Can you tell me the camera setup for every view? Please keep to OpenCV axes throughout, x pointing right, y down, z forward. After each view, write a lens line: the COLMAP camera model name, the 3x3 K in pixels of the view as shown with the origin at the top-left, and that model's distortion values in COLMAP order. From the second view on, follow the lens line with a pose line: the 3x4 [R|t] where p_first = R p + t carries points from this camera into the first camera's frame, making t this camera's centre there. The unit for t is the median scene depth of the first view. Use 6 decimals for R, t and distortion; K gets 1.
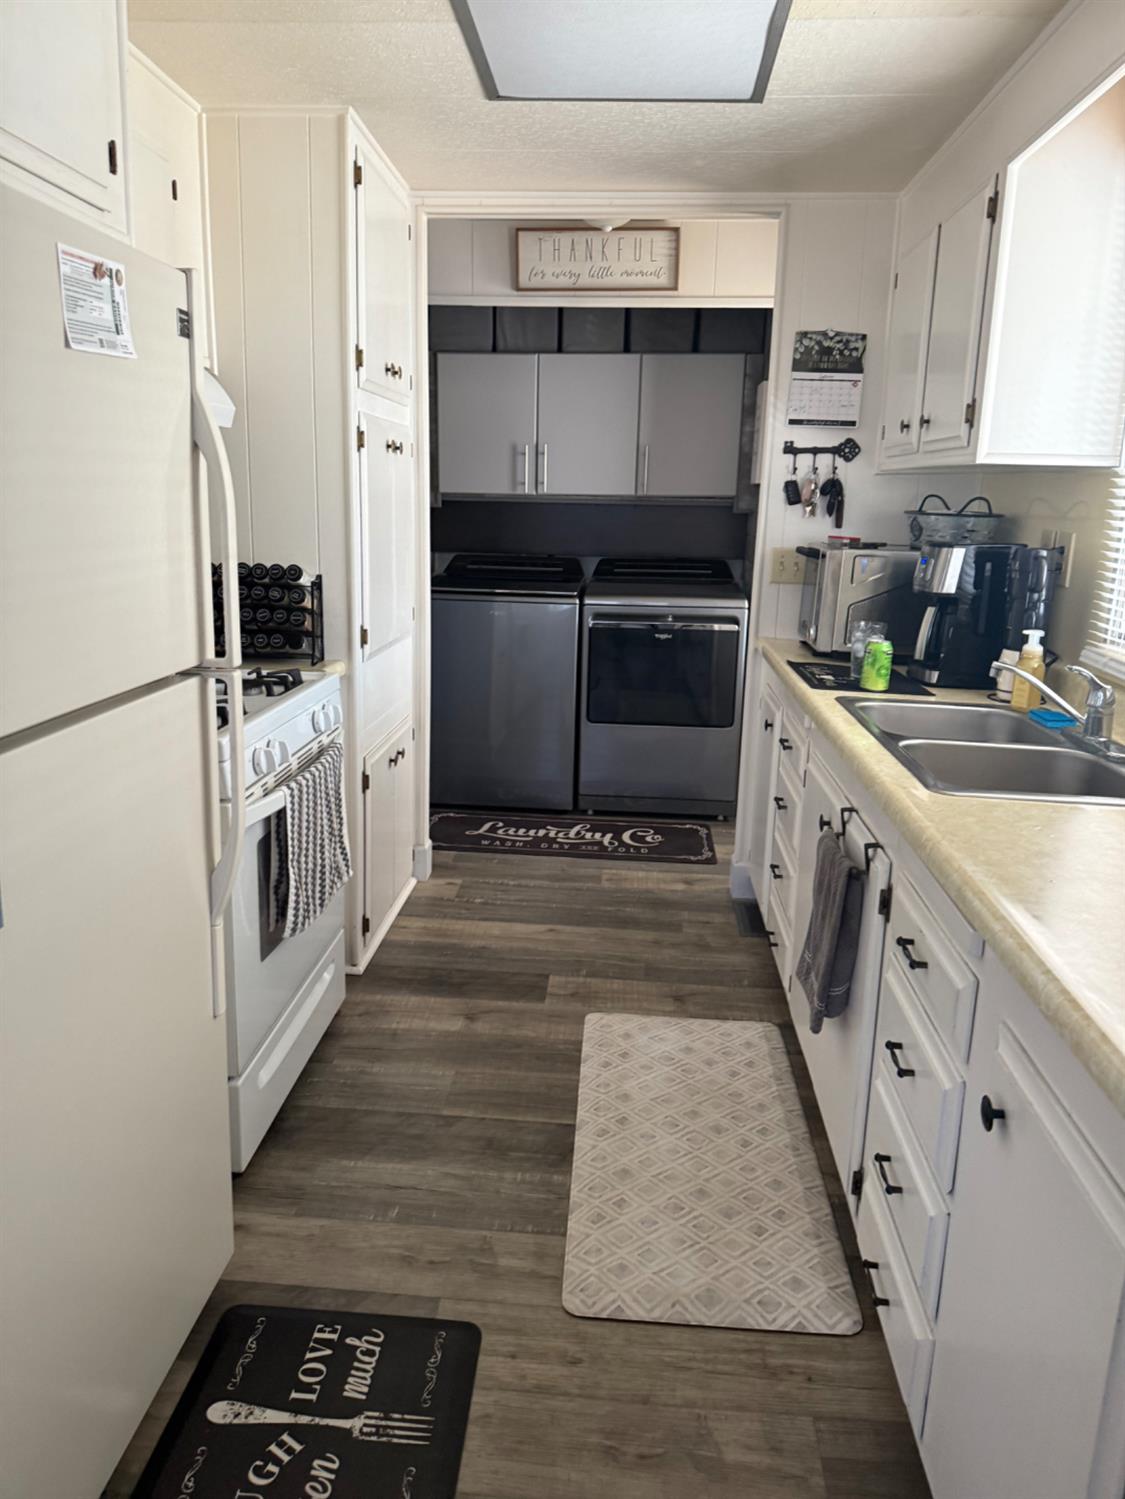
lens RADIAL K [[1075.5, 0, 562.5], [0, 1075.5, 749.5], [0, 0, 1]] dist [0.172308, -0.353625]
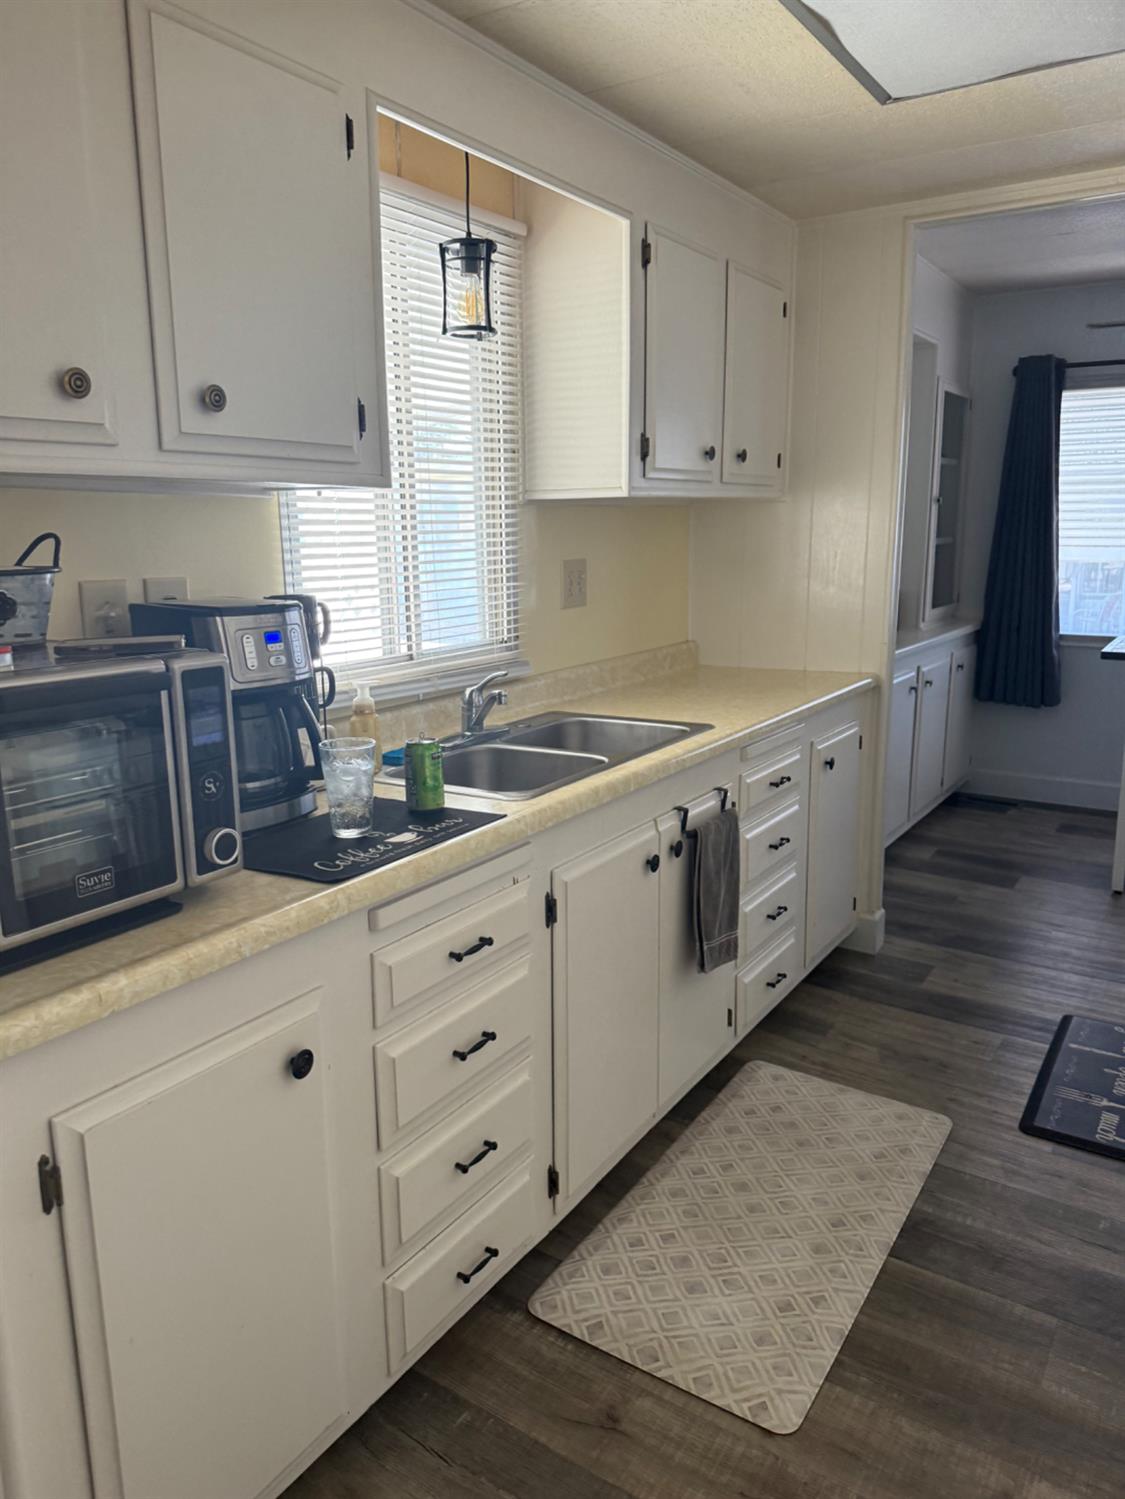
lens RADIAL K [[1066.4, 0, 562.5], [0, 1066.4, 749.5], [0, 0, 1]] dist [-0.002005, -0.001764]
pose [[-0.874667, -0.122244, 0.469056, -0.110117], [0.096702, 0.904218, 0.415979, -0.397667], [-0.474980, 0.409202, -0.779069, 1.627628]]
